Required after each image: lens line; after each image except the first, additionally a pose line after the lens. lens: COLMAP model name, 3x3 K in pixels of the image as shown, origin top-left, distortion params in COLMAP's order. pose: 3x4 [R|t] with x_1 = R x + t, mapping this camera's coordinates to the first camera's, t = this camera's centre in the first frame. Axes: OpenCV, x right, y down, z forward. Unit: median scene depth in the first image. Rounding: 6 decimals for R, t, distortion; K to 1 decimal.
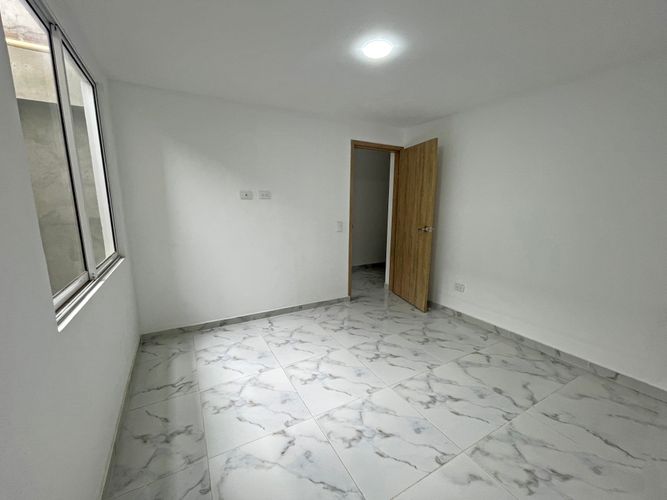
lens RADIAL K [[276.5, 0, 330.2], [0, 276.5, 250.7], [0, 0, 1]] dist [0.000828, 0.000149]
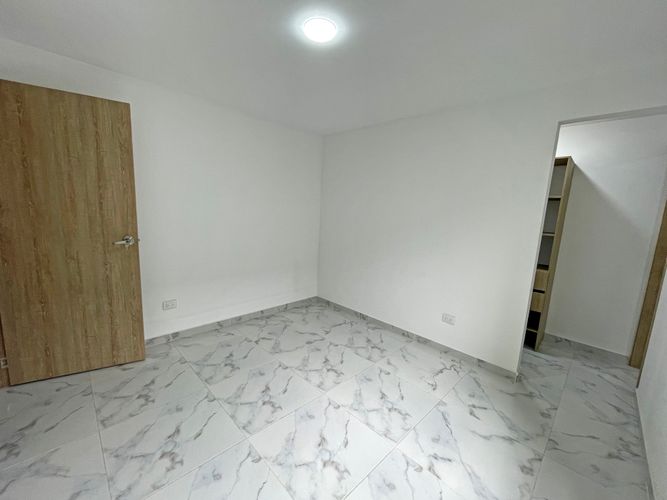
lens RADIAL K [[269.7, 0, 333.0], [0, 269.7, 262.0], [0, 0, 1]] dist [-0.001893, -0.000134]
pose [[-0.265216, -0.204388, 0.942277, -0.520180], [0.115823, 0.963444, 0.241579, -0.170149], [-0.957207, 0.173208, -0.231848, 0.926796]]
